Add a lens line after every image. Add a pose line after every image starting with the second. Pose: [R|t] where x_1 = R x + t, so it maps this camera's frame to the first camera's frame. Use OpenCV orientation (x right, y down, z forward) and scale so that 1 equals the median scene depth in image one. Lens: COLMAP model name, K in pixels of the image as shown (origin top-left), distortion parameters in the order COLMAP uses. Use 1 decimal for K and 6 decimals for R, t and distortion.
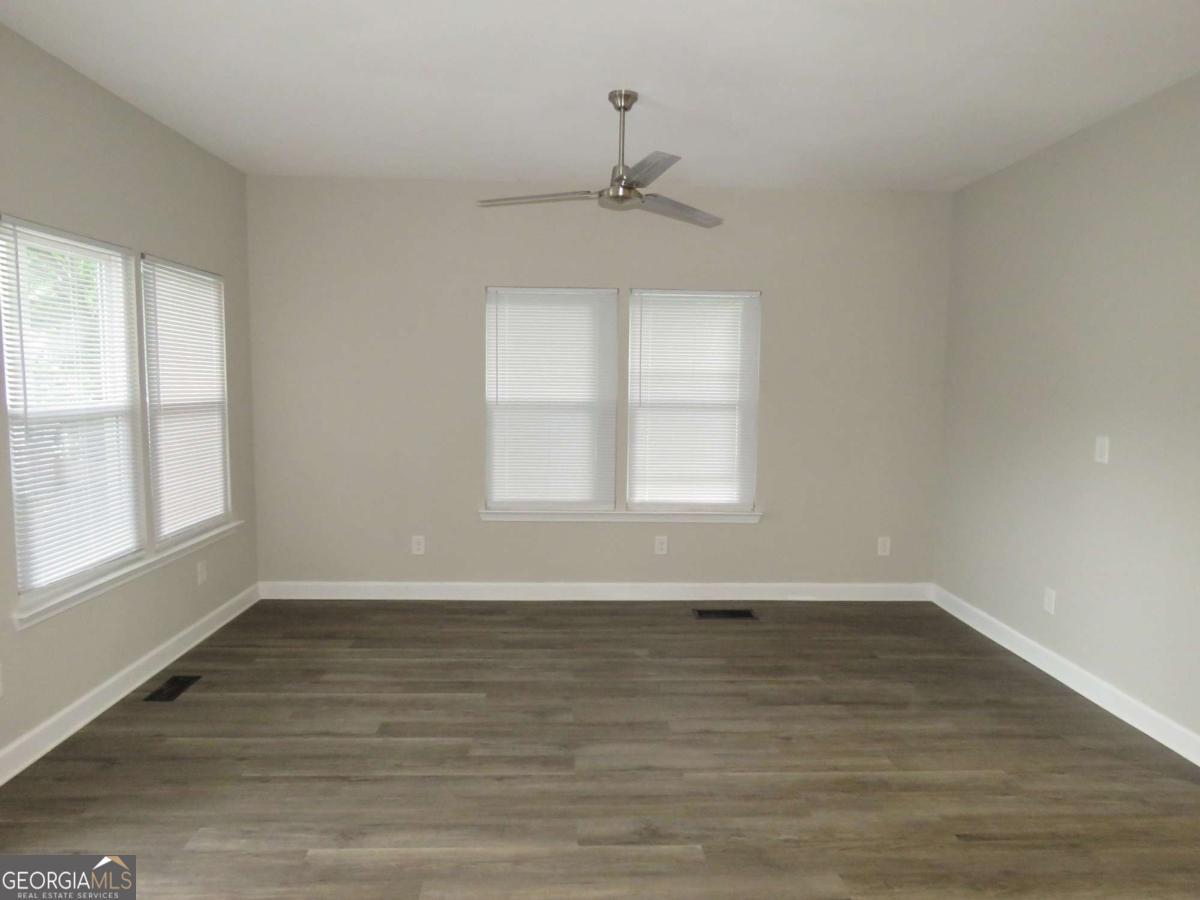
lens RADIAL K [[770.9, 0, 595.4], [0, 770.9, 451.4], [0, 0, 1]] dist [-0.020185, 0.004479]
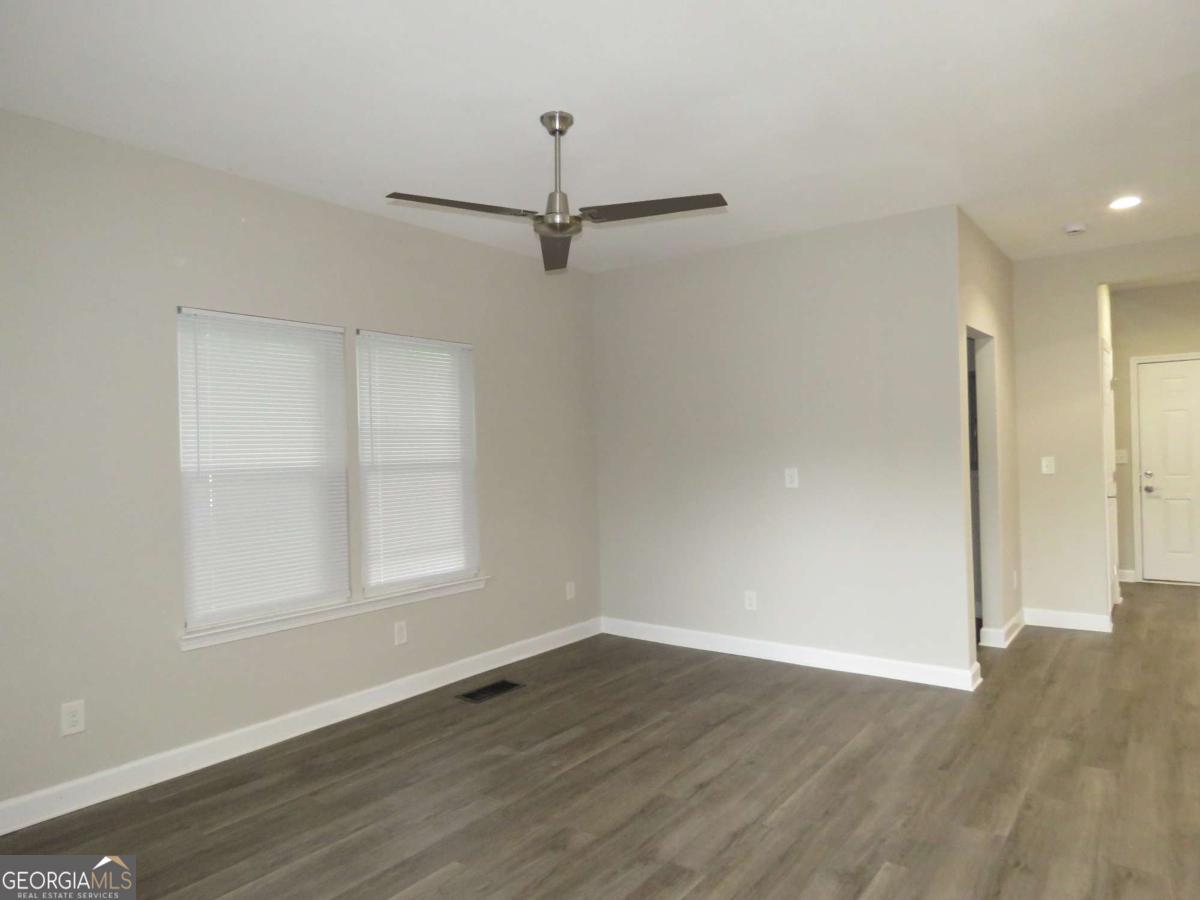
lens RADIAL K [[770.9, 0, 595.4], [0, 770.9, 451.4], [0, 0, 1]] dist [-0.020185, 0.004479]
pose [[0.620899, -0.025683, 0.783470, -0.562017], [0.102426, 0.993553, -0.048603, -0.016454], [-0.777170, 0.110425, 0.619526, 0.376919]]
